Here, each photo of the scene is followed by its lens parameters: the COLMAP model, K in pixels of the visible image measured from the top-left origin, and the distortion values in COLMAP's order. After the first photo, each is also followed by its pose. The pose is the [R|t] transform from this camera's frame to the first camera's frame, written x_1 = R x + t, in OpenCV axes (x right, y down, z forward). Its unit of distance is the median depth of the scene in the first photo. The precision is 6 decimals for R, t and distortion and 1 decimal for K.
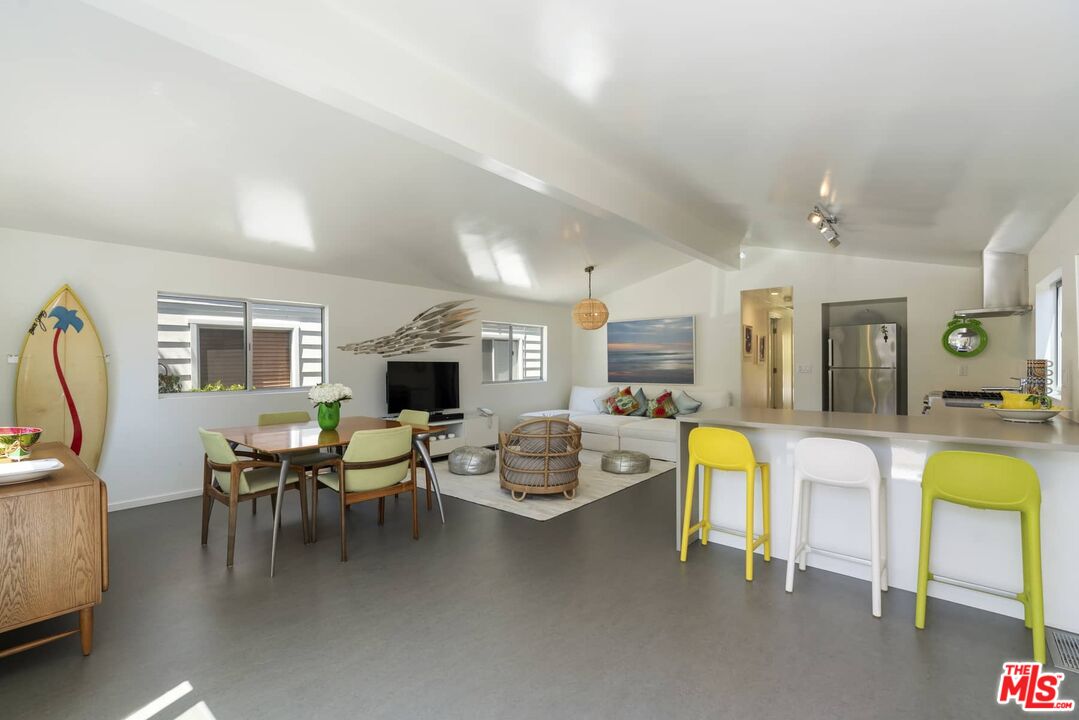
lens RADIAL K [[464.1, 0, 538.5], [0, 464.1, 364.0], [0, 0, 1]] dist [-0.000985, 0.000578]
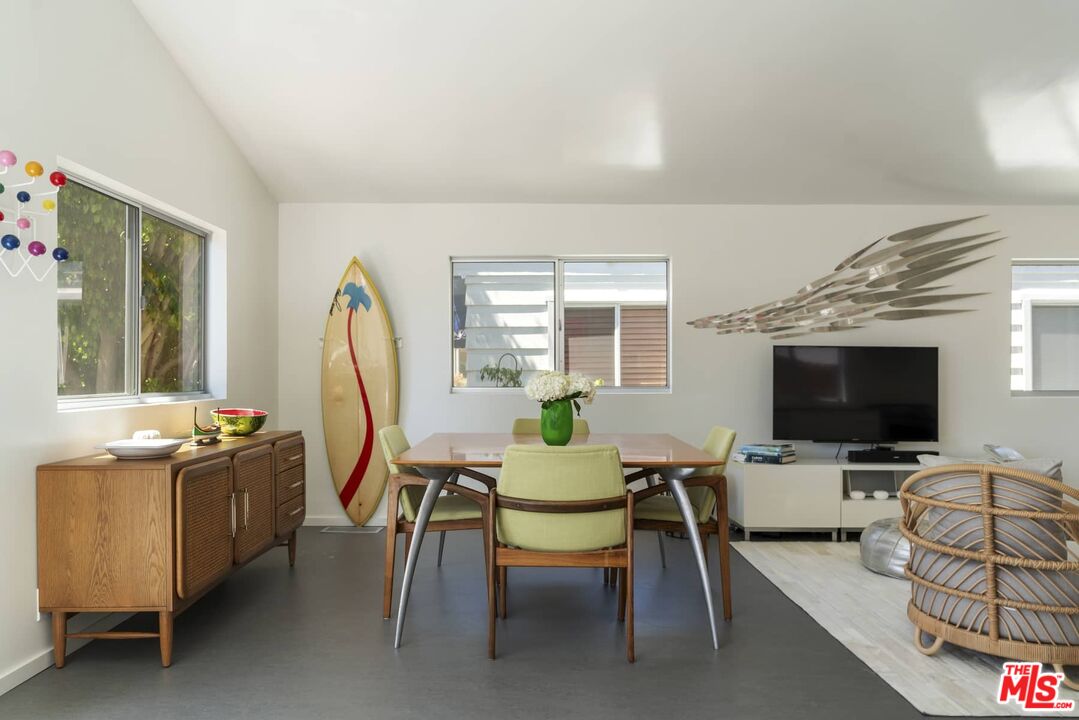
lens RADIAL K [[759.1, 0, 539.2], [0, 759.1, 363.5], [0, 0, 1]] dist [0.002890, 0.001966]
pose [[0.661739, -0.002793, -0.749729, 0.250162], [-0.002789, 0.999977, -0.006188, 0.032525], [0.749729, 0.006186, 0.661716, 0.267809]]
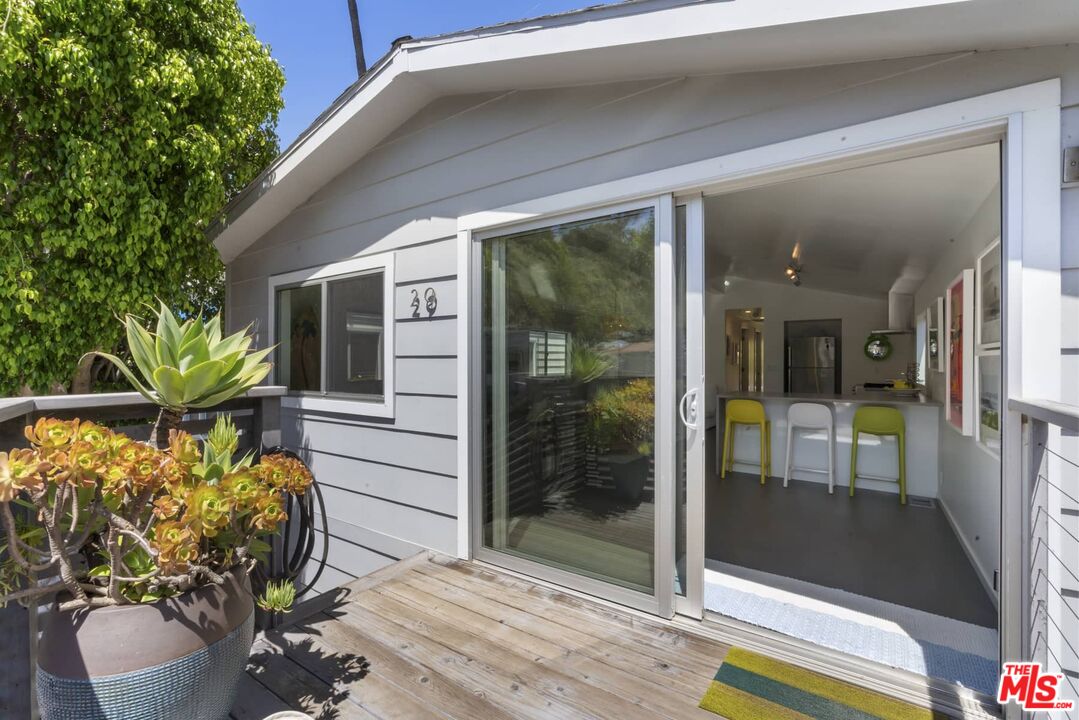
lens RADIAL K [[464.1, 0, 546.7], [0, 464.1, 360.8], [0, 0, 1]] dist [-0.000985, 0.000578]
pose [[0.993532, 0.009241, 0.113177, -0.172079], [-0.008492, 0.999939, -0.007100, 0.002597], [-0.113235, 0.006093, 0.993550, -0.202517]]
